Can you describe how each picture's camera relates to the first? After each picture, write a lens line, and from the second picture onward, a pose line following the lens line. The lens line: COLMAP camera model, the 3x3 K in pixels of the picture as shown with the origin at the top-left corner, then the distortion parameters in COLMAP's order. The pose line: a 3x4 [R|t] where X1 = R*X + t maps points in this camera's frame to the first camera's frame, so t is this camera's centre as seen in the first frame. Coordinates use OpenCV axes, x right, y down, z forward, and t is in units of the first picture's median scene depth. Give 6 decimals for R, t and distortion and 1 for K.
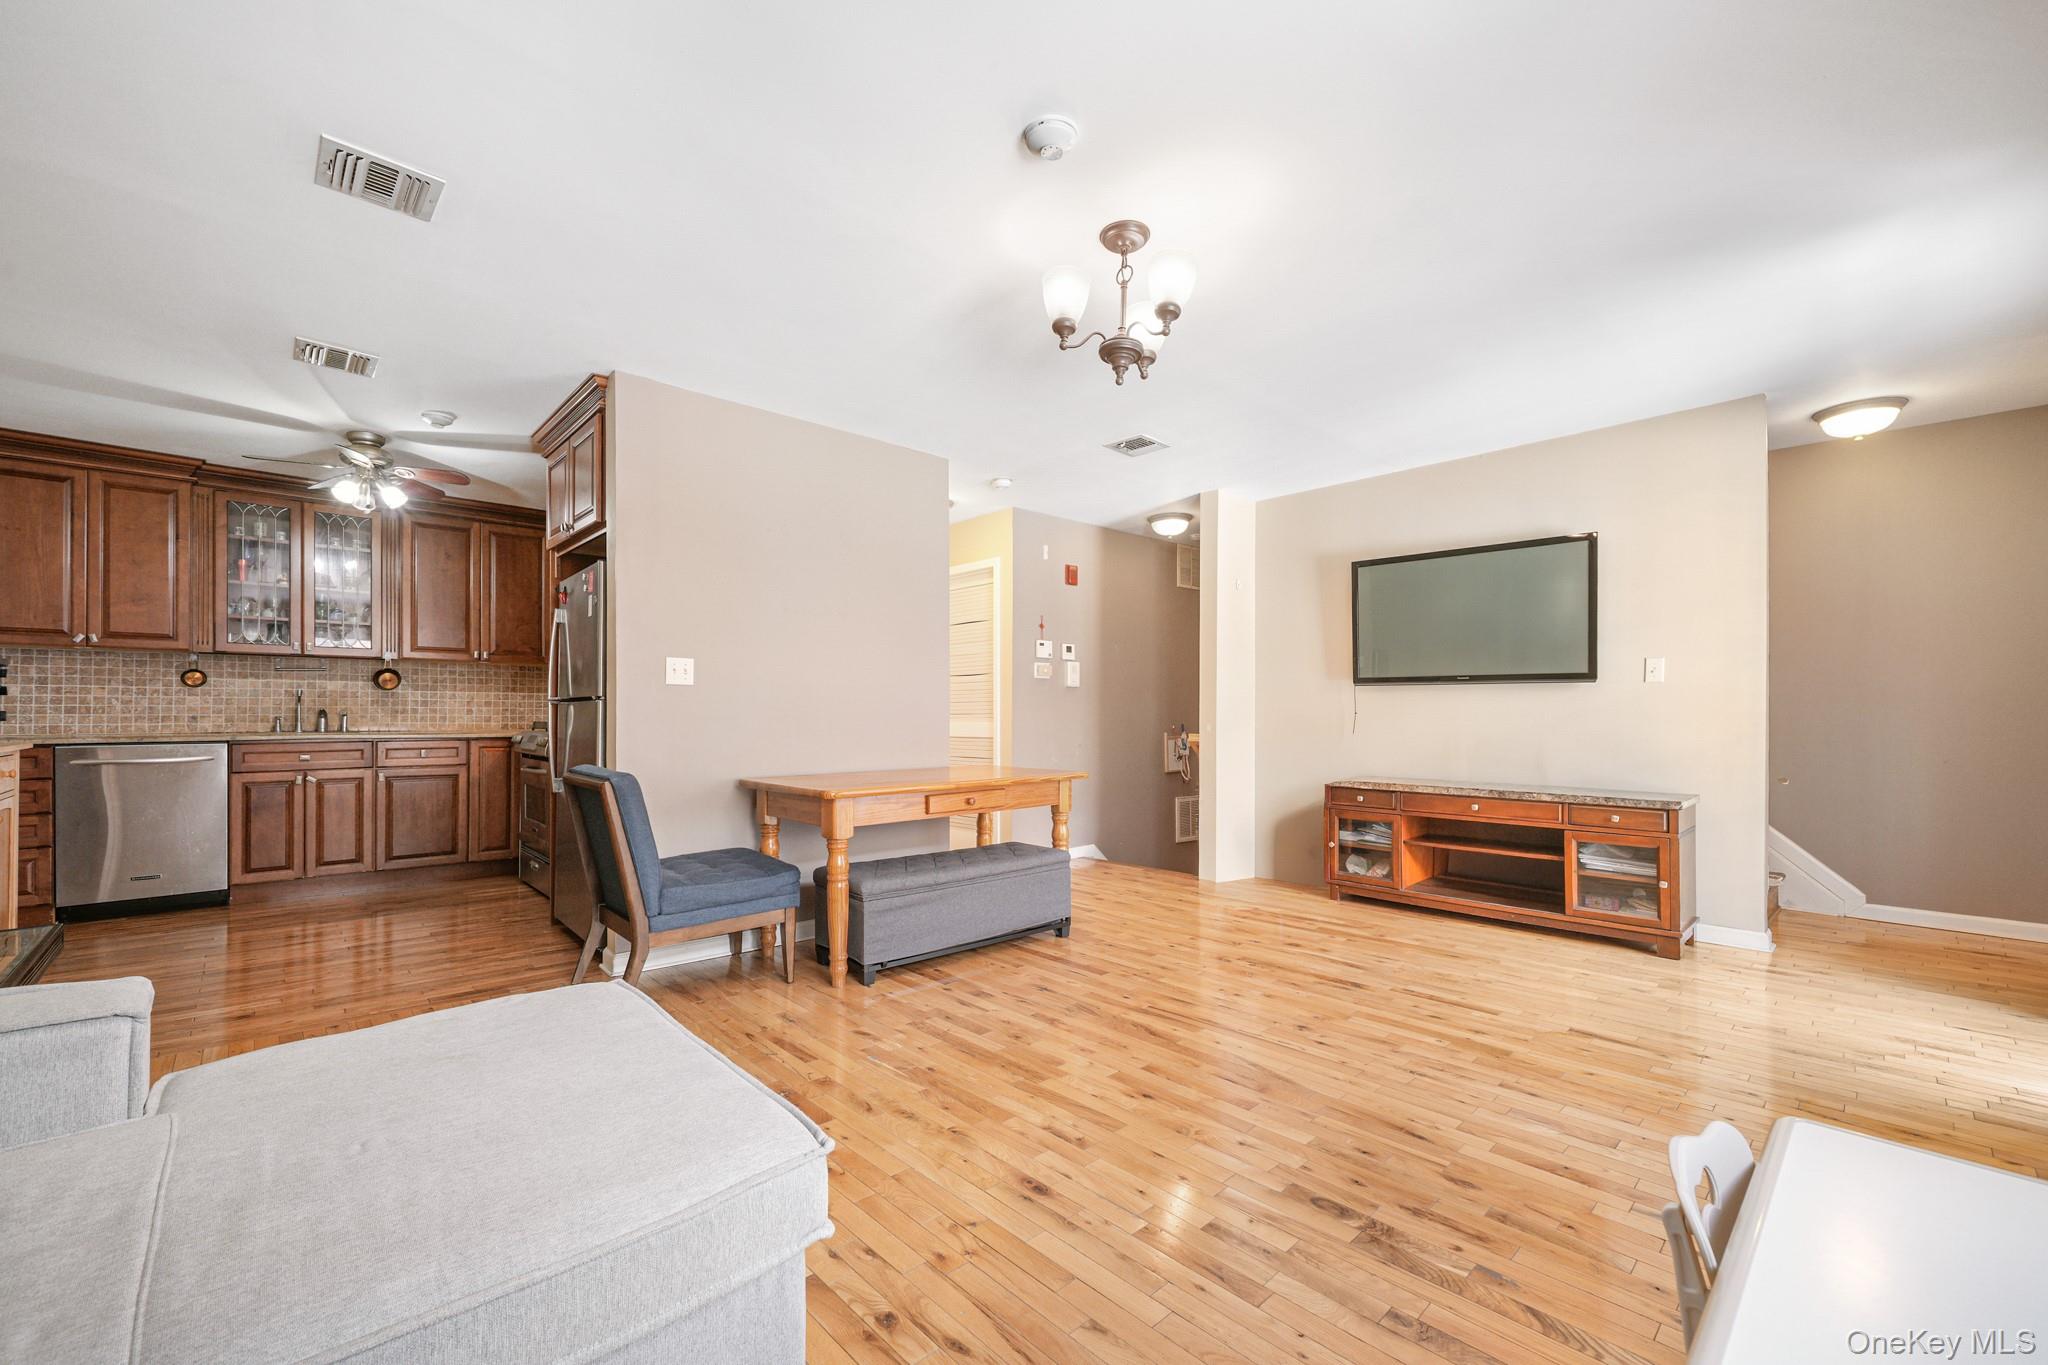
lens RADIAL K [[831.0, 0, 1017.0], [0, 831.0, 710.6], [0, 0, 1]] dist [-0.001302, -0.000060]
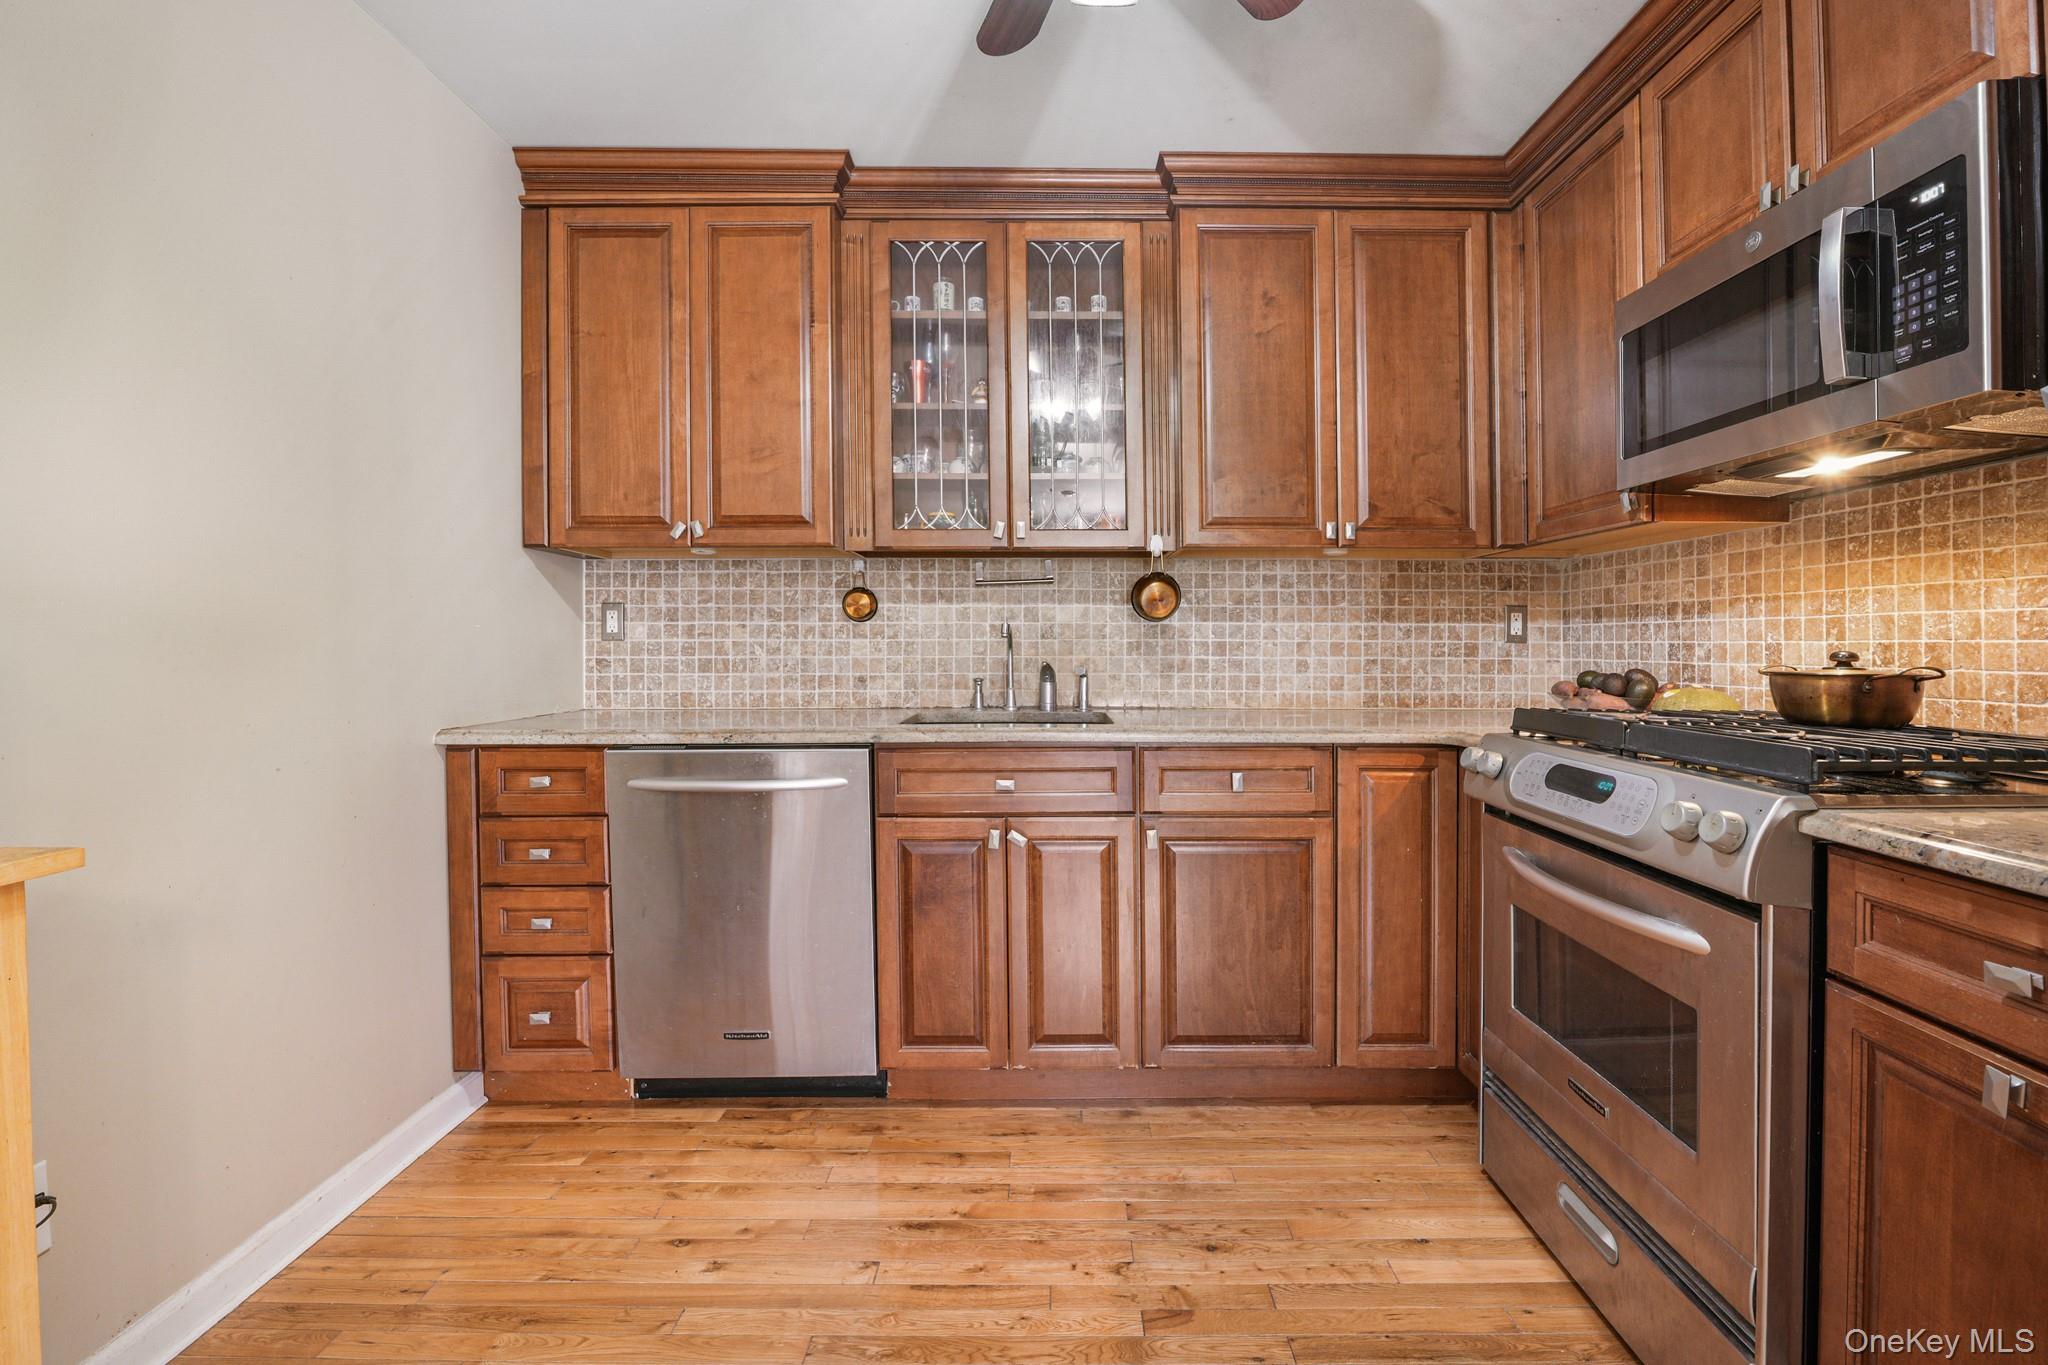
lens RADIAL K [[888.2, 0, 1054.3], [0, 888.2, 650.4], [0, 0, 1]] dist [-0.020249, 0.000276]
pose [[0.743694, 0.005512, -0.668497, -0.623805], [0.004155, 0.999909, 0.012867, -0.019967], [0.668507, -0.012347, 0.743603, 0.789375]]
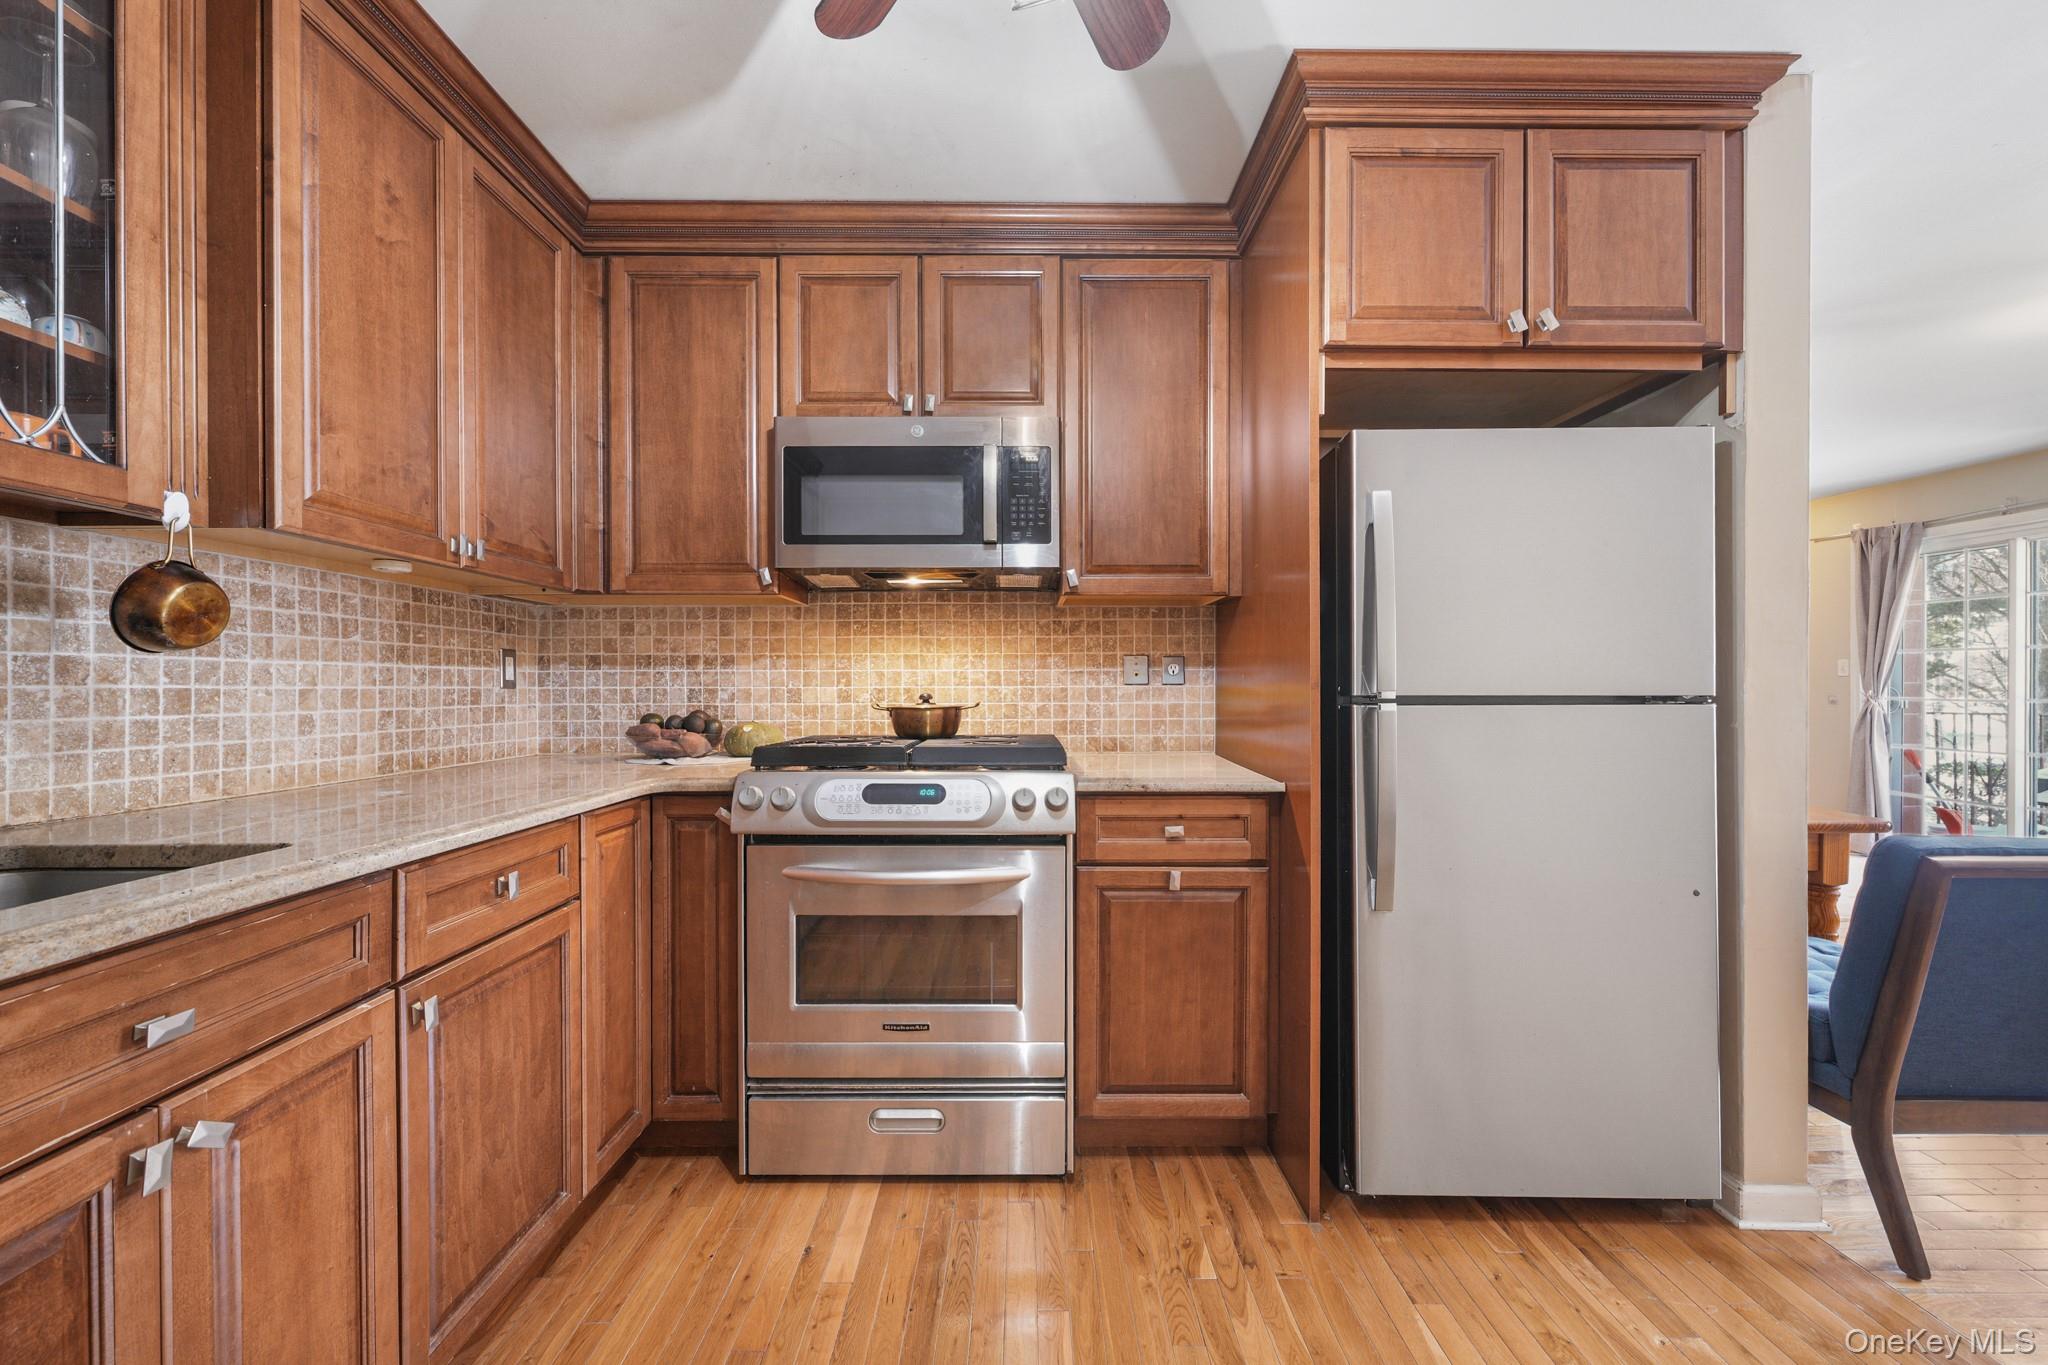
lens RADIAL K [[793.8, 0, 1028.0], [0, 793.8, 685.6], [0, 0, 1]] dist [-0.000423, 0.000068]
pose [[0.666854, -0.002308, 0.745184, -0.993241], [-0.003314, 0.999976, 0.006063, -0.022537], [-0.745181, -0.006513, 0.666831, 0.862172]]
